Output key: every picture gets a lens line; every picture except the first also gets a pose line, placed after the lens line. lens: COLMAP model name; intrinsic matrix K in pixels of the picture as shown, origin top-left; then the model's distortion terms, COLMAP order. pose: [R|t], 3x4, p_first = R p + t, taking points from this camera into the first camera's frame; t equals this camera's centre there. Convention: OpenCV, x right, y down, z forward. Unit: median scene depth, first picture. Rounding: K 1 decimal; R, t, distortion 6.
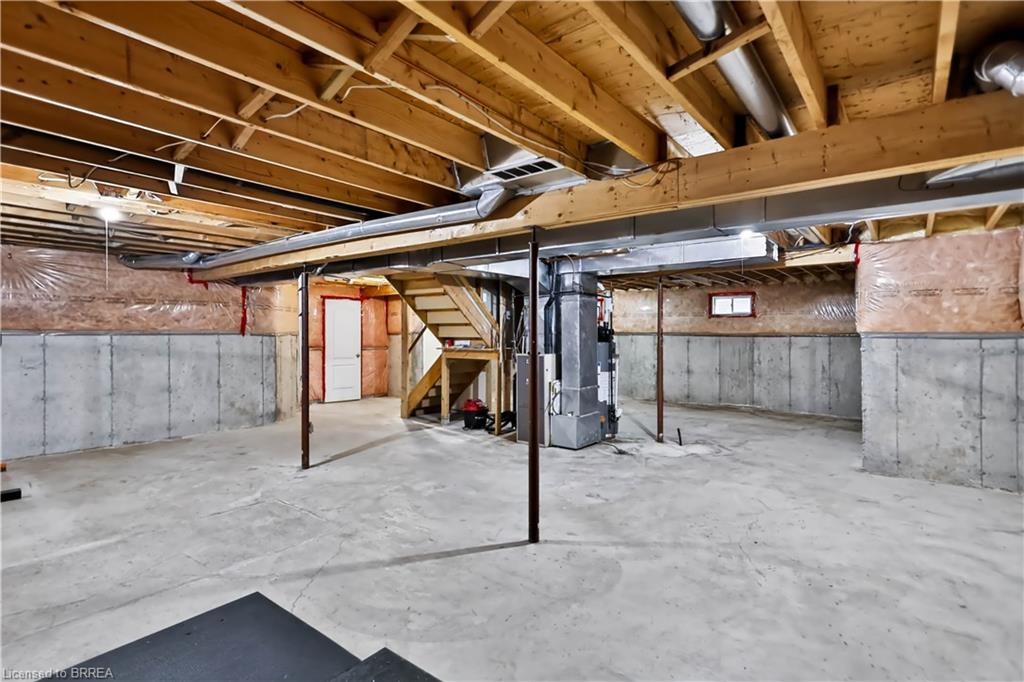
lens RADIAL K [[502.2, 0, 511.7], [0, 502.2, 338.8], [0, 0, 1]] dist [0.000667, 0.000249]
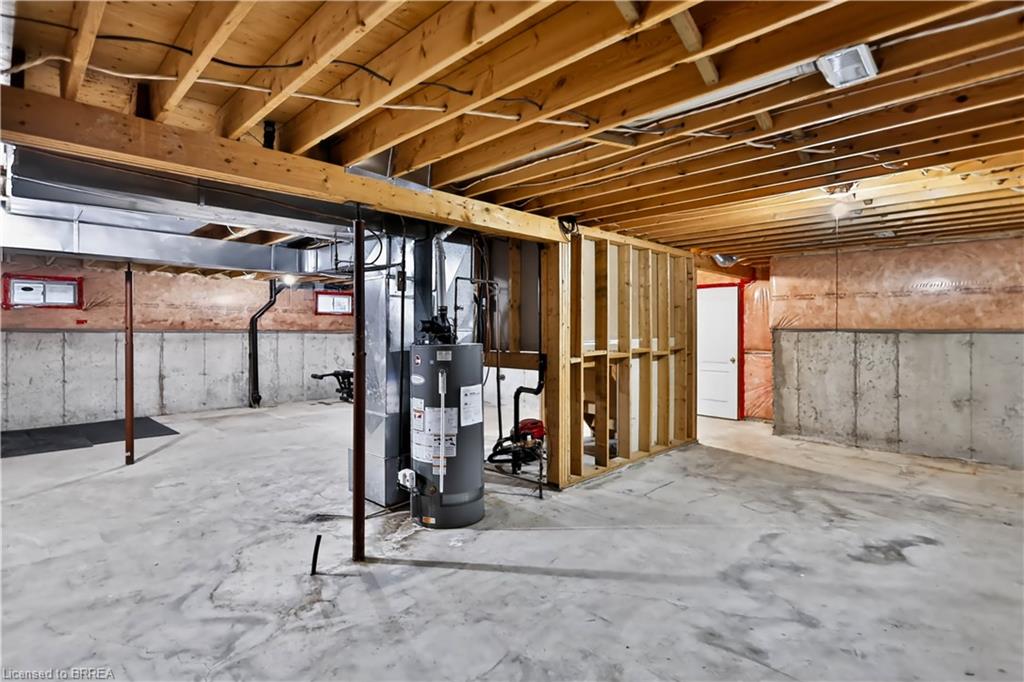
lens RADIAL K [[502.2, 0, 511.2], [0, 502.2, 336.4], [0, 0, 1]] dist [0.000667, 0.000249]
pose [[-0.110994, 0.003435, -0.993815, 1.018173], [-0.006774, 0.999968, 0.004212, -0.006279], [0.993798, 0.007200, -0.110967, 1.630611]]
